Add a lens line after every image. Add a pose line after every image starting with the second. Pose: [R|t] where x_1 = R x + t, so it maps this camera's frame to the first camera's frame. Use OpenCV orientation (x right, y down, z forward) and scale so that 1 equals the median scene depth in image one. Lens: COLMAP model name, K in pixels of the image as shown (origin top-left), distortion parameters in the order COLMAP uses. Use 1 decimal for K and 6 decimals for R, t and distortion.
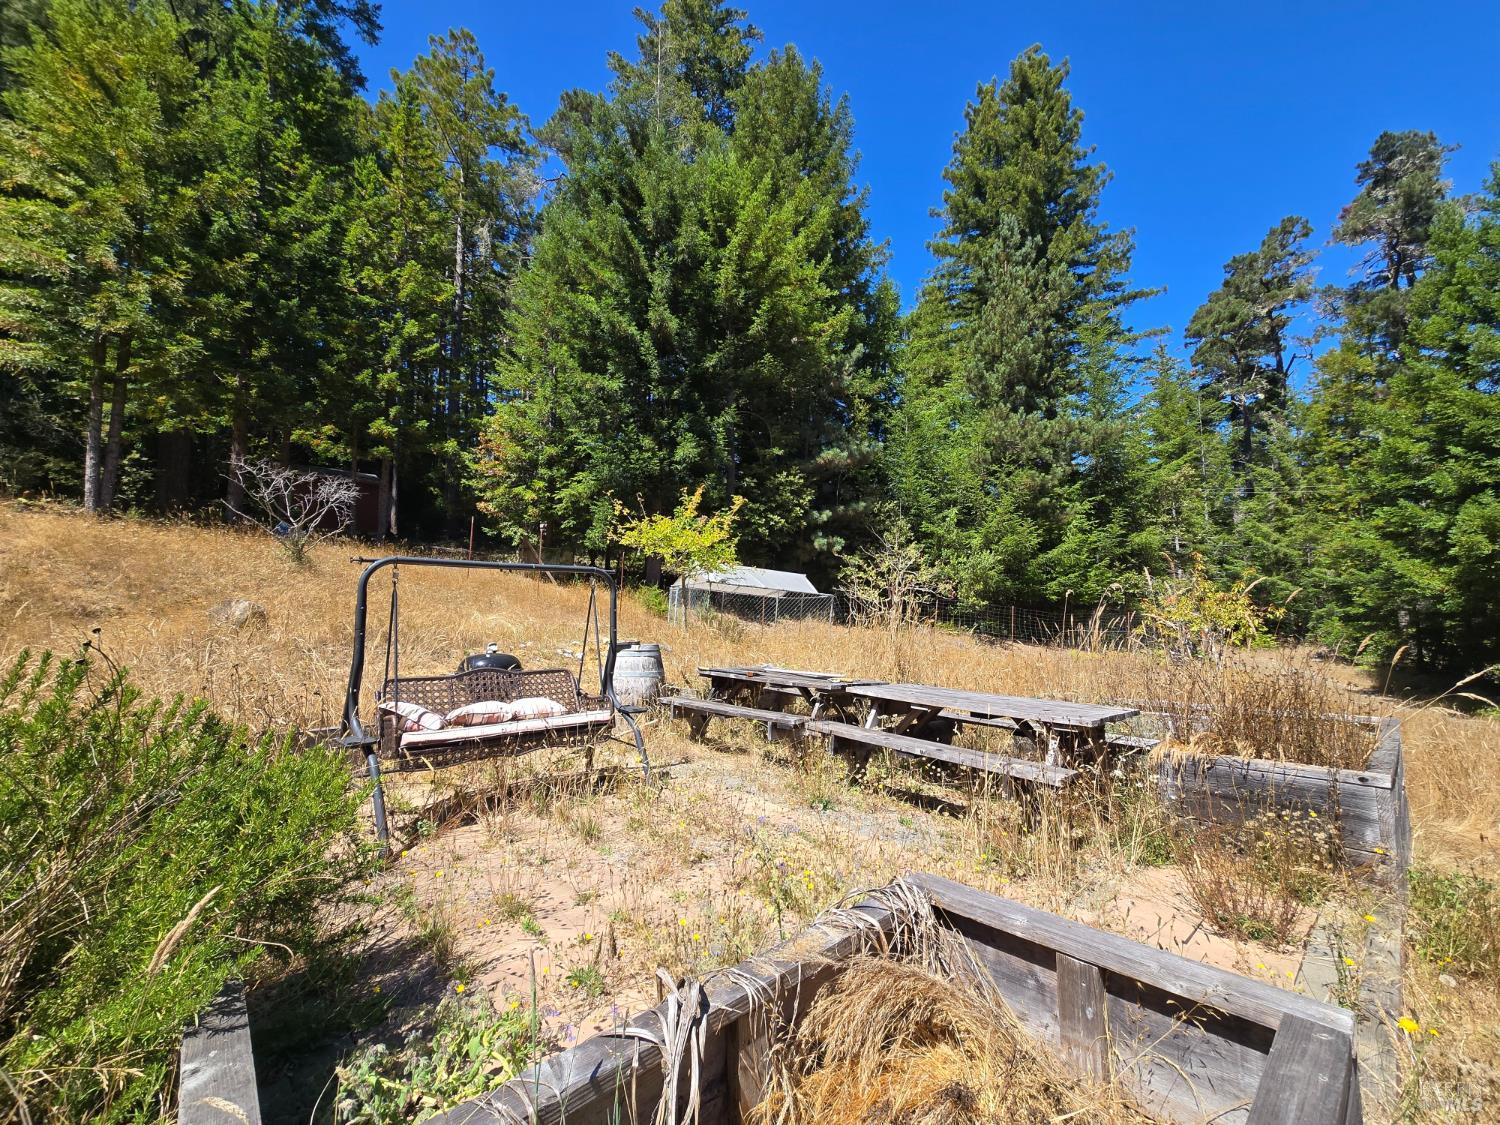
lens RADIAL K [[603.4, 0, 743.3], [0, 603.4, 562.7], [0, 0, 1]] dist [0.002883, 0.000130]
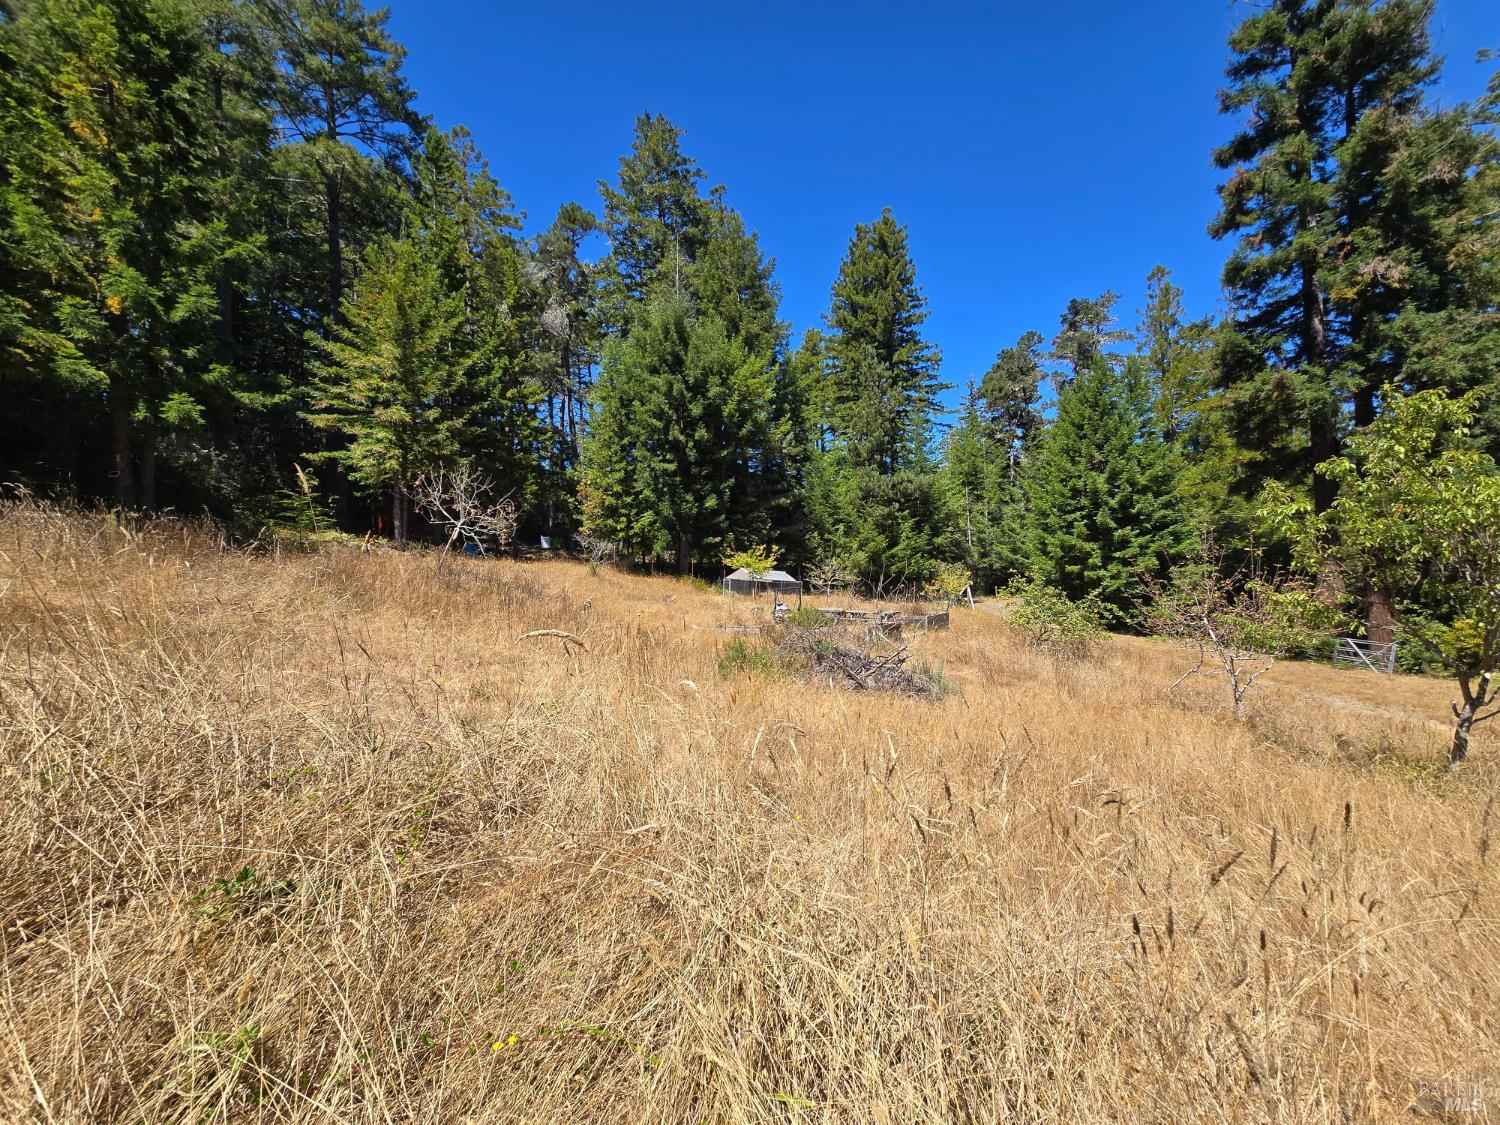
lens RADIAL K [[603.4, 0, 755.6], [0, 603.4, 571.7], [0, 0, 1]] dist [0.002883, 0.000130]
pose [[0.972983, -0.023355, 0.229693, -0.311380], [0.007176, 0.997449, 0.071025, -0.084122], [-0.230765, -0.067458, 0.970668, -0.672905]]
